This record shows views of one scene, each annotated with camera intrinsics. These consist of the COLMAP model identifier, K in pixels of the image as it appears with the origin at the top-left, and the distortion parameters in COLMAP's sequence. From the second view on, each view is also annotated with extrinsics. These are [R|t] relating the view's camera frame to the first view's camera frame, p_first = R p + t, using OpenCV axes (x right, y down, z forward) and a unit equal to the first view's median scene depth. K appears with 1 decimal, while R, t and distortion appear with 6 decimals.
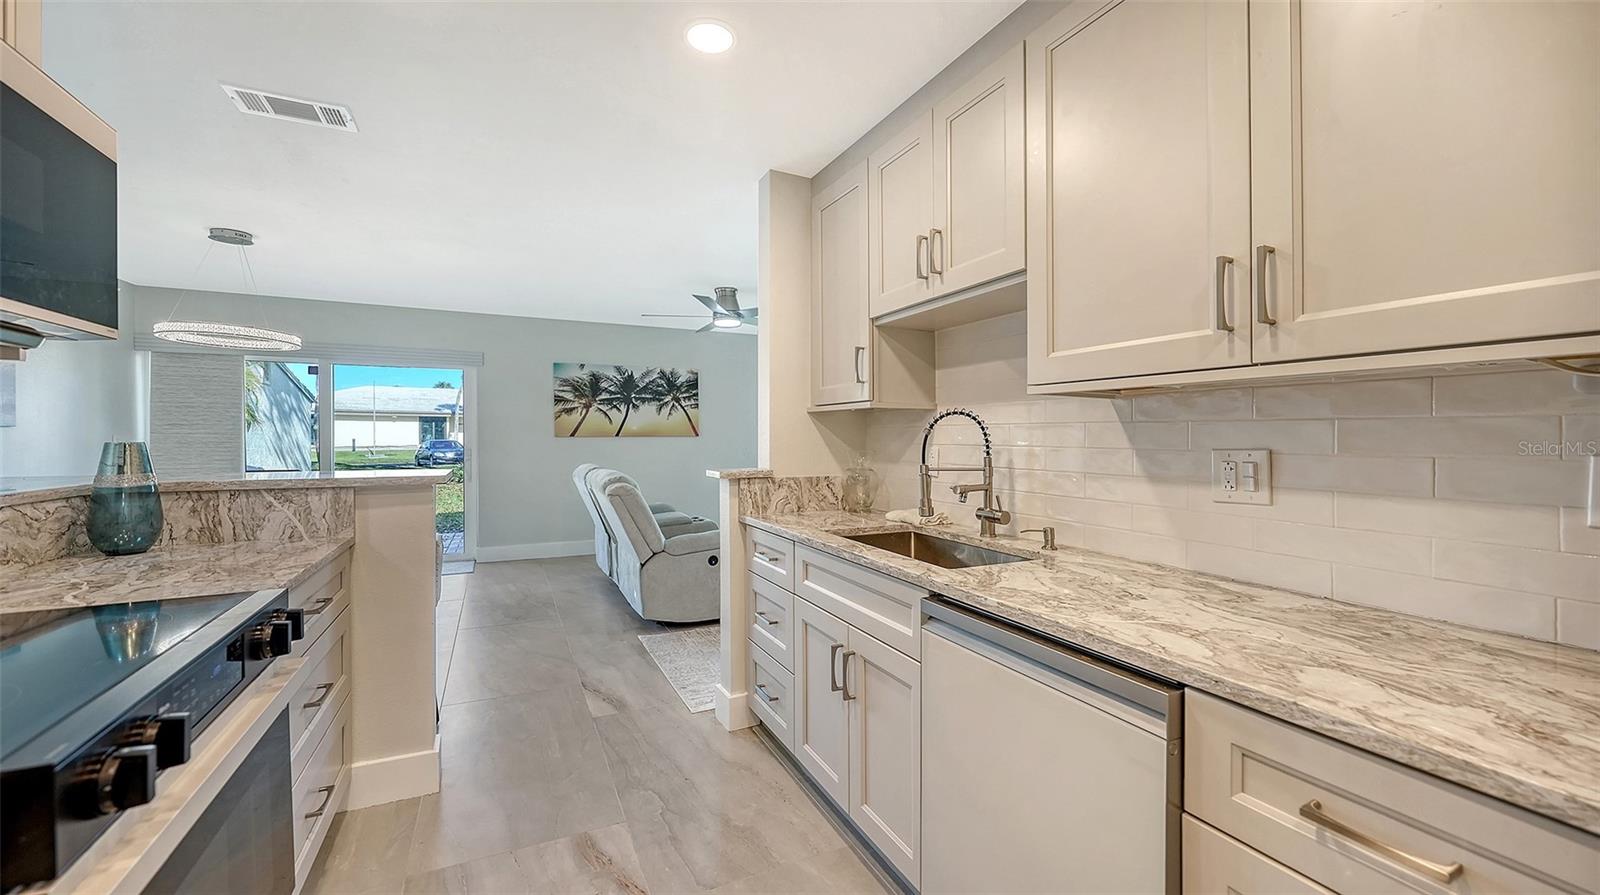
lens RADIAL K [[618.4, 0, 799.6], [0, 618.4, 444.7], [0, 0, 1]] dist [-0.000717, -0.000431]
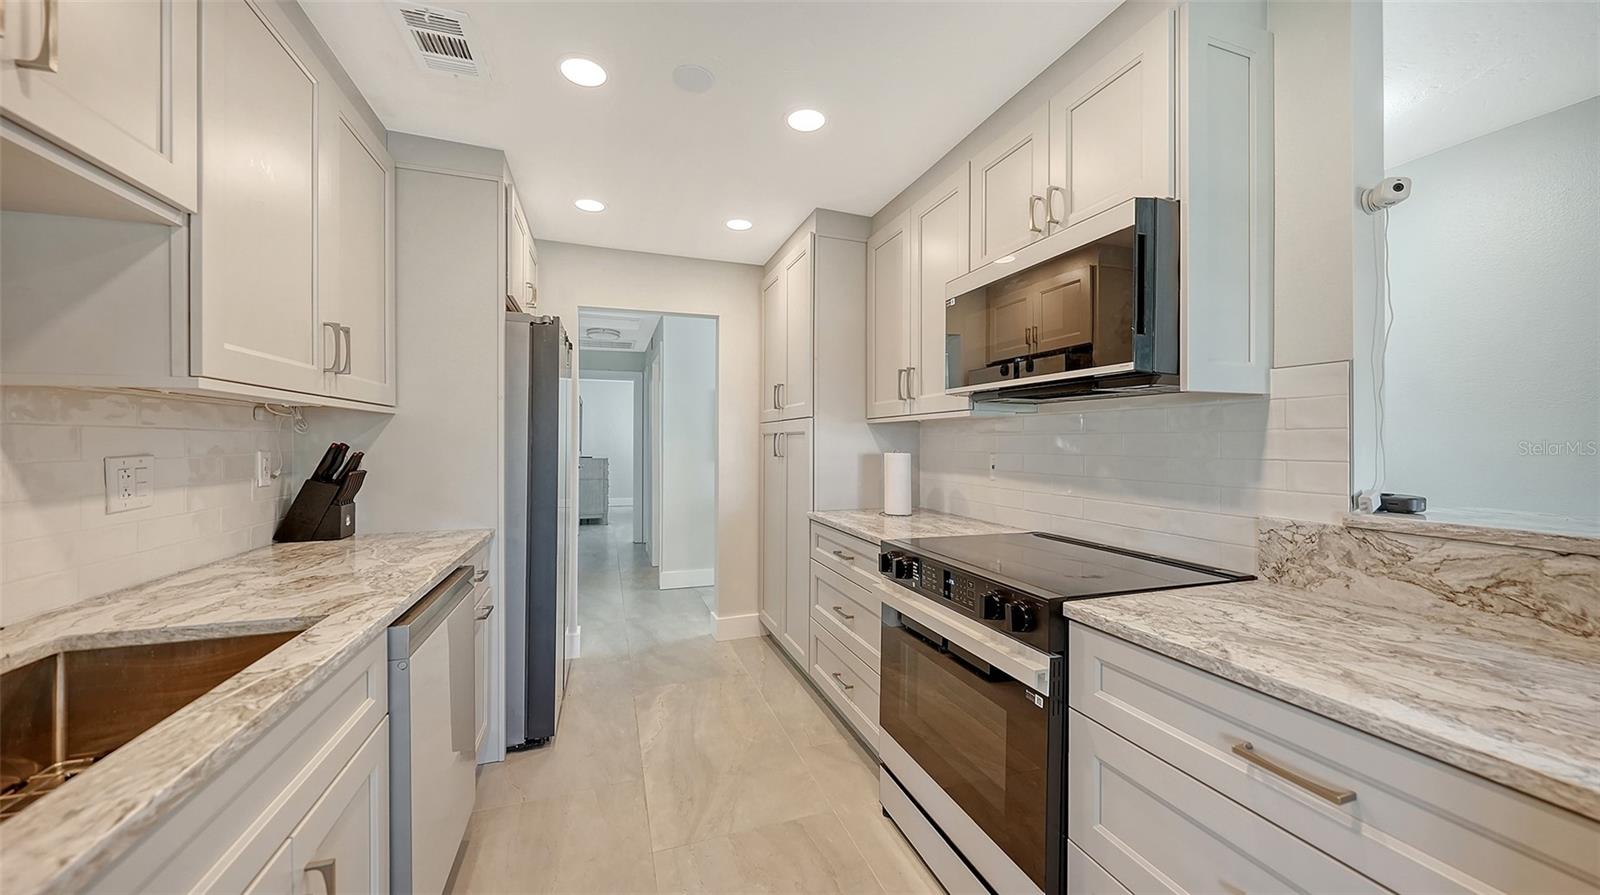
lens RADIAL K [[557.4, 0, 795.6], [0, 557.4, 444.5], [0, 0, 1]] dist [-0.001156, -0.000139]
pose [[-0.992622, -0.005909, 0.121102, -0.132292], [-0.003478, 0.999788, 0.020283, -0.009550], [-0.121197, 0.019712, -0.992433, 0.496709]]
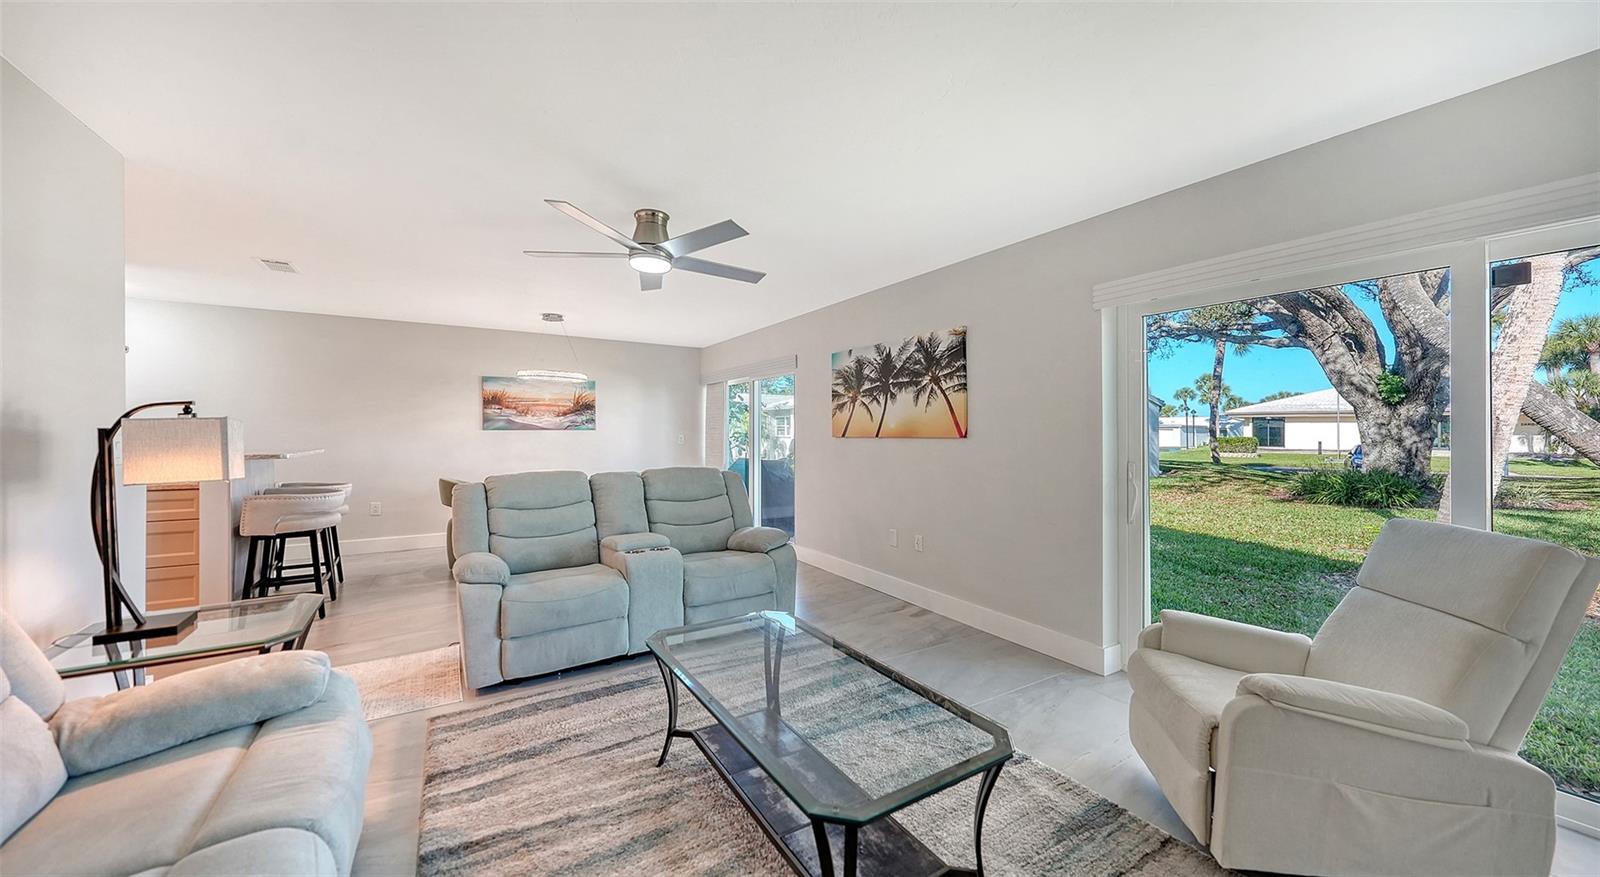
lens RADIAL K [[559.0, 0, 792.5], [0, 559.0, 430.7], [0, 0, 1]] dist [-0.000380, -0.000057]
pose [[0.099237, -0.007340, -0.995037, 0.479138], [-0.020708, 0.999741, -0.009440, -0.016066], [0.994848, 0.021542, 0.099060, 1.051913]]
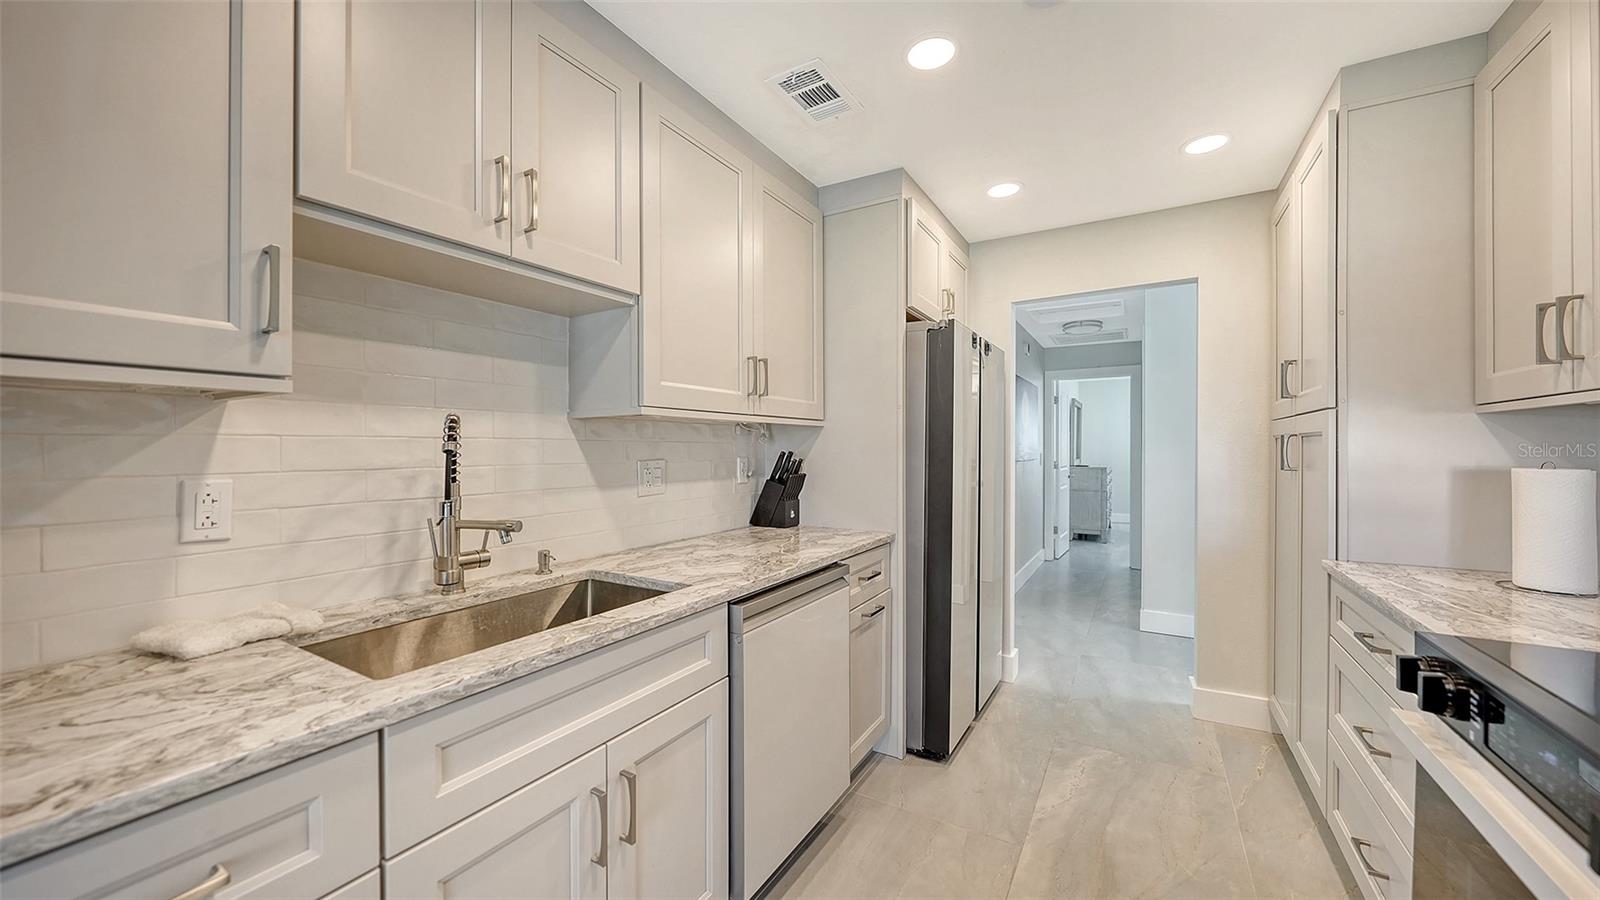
lens RADIAL K [[578.3, 0, 796.9], [0, 578.3, 450.4], [0, 0, 1]] dist [-0.001738, -0.000081]
pose [[-0.548716, -0.003809, 0.836000, -0.195284], [0.013854, 0.999811, 0.013648, -0.008965], [-0.835894, 0.019071, -0.548560, 0.419289]]
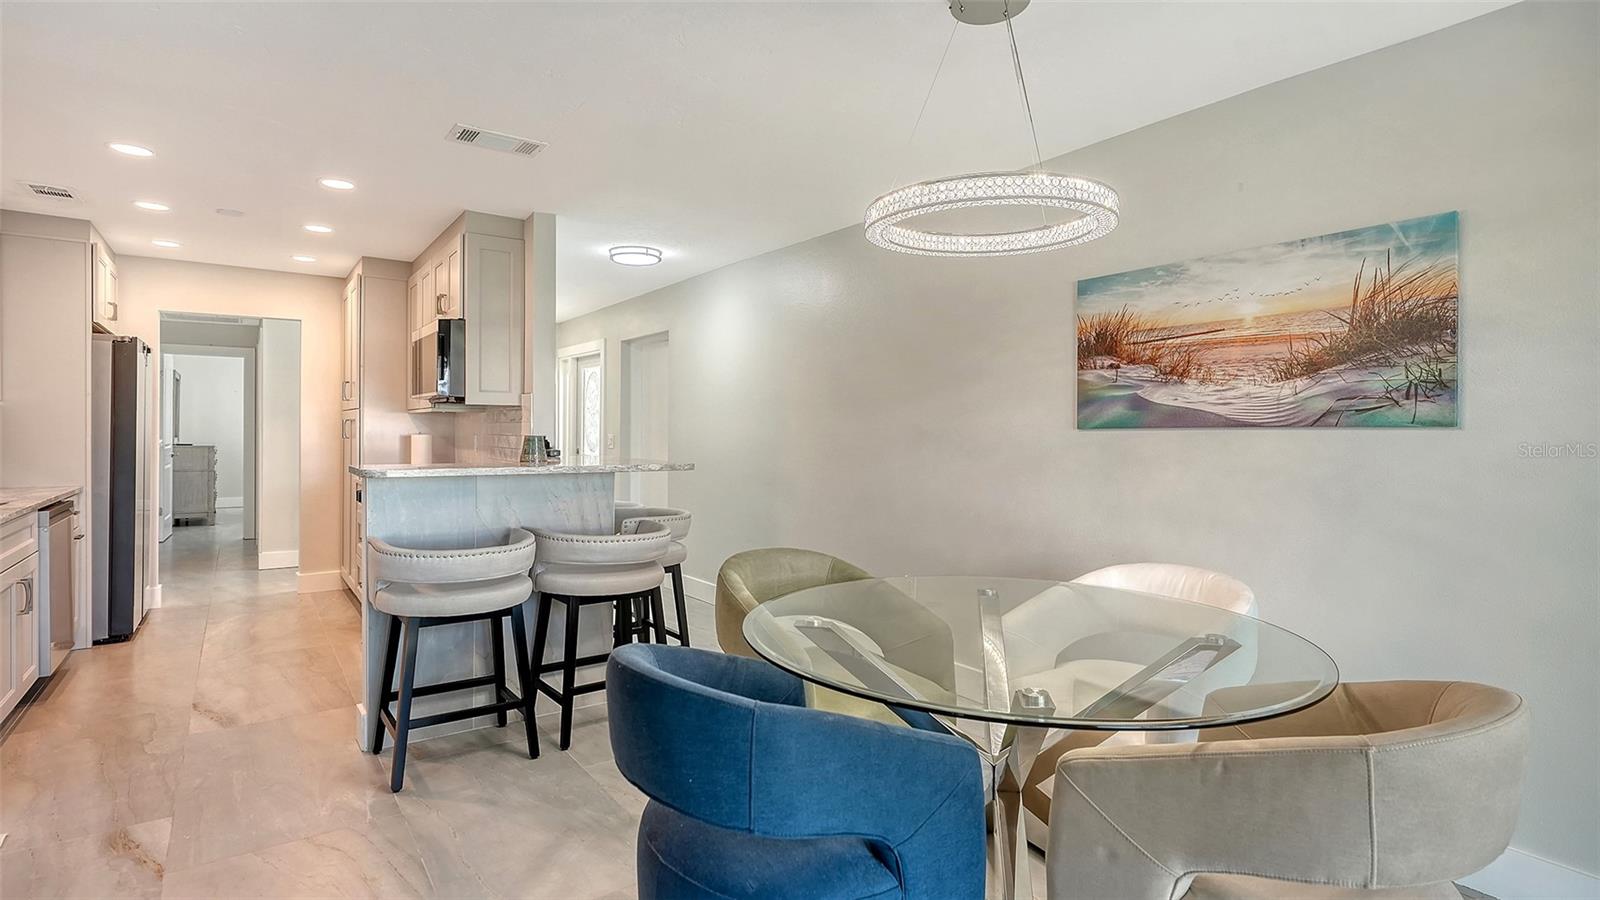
lens RADIAL K [[777.3, 0, 794.9], [0, 777.3, 438.2], [0, 0, 1]] dist [-0.002915, -0.000707]
pose [[-0.985529, -0.009449, -0.169246, -0.478018], [-0.013867, 0.999593, 0.024940, -0.019889], [0.168942, 0.026926, -0.985258, 1.071672]]
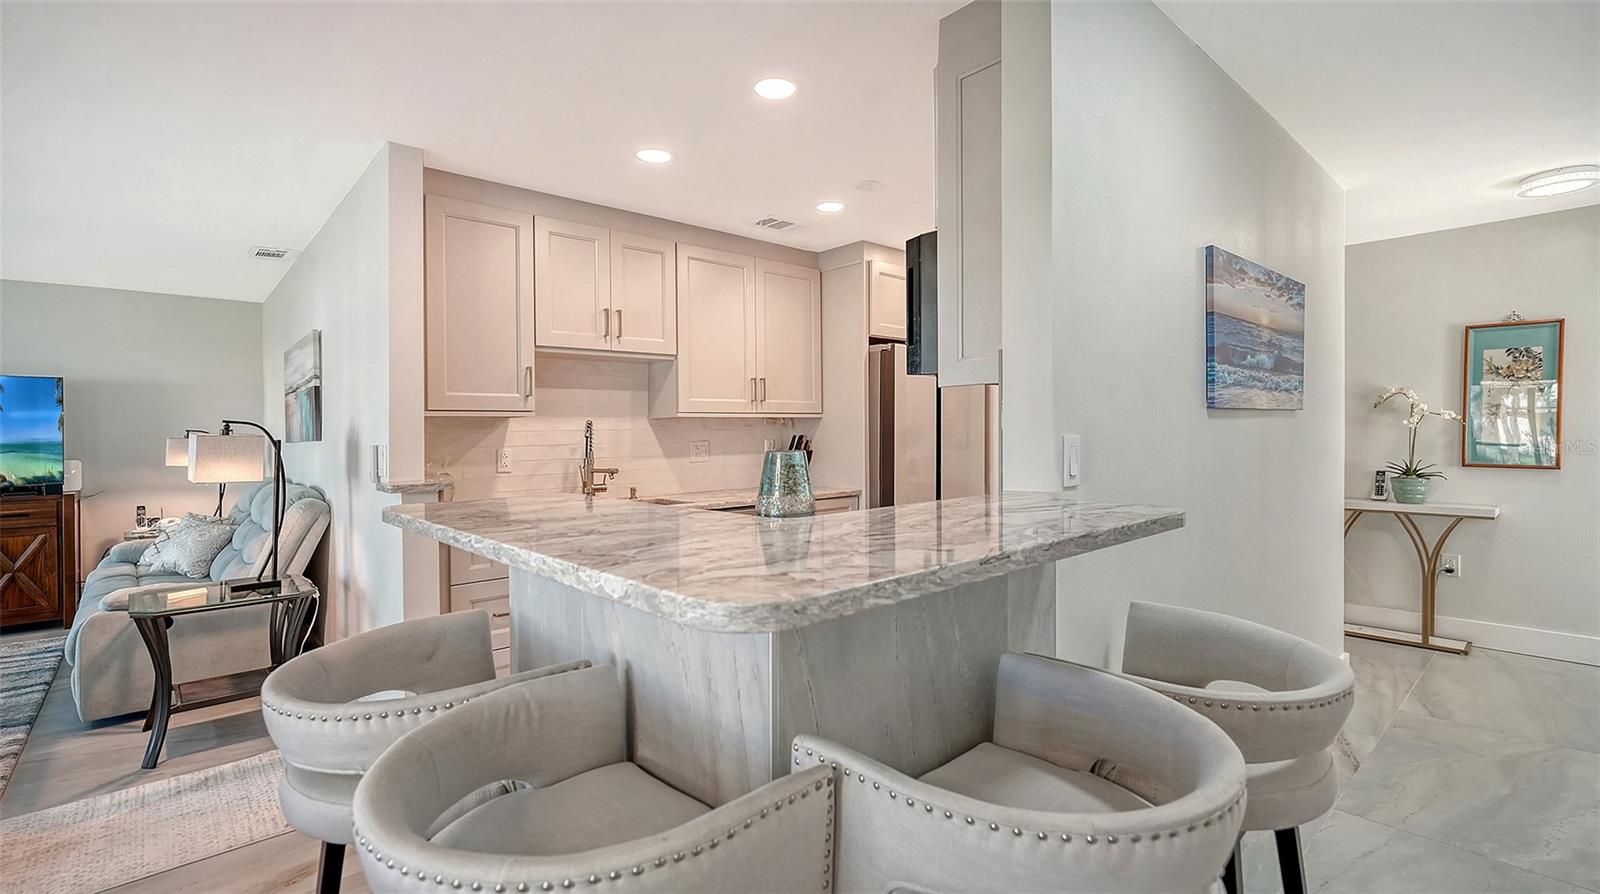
lens RADIAL K [[706.1, 0, 792.0], [0, 706.1, 451.3], [0, 0, 1]] dist [-0.002545, 0.000445]
pose [[-0.276777, -0.022460, 0.960672, -0.629087], [0.028604, 0.999091, 0.031599, -0.009437], [-0.960508, 0.036225, -0.275883, 0.406926]]
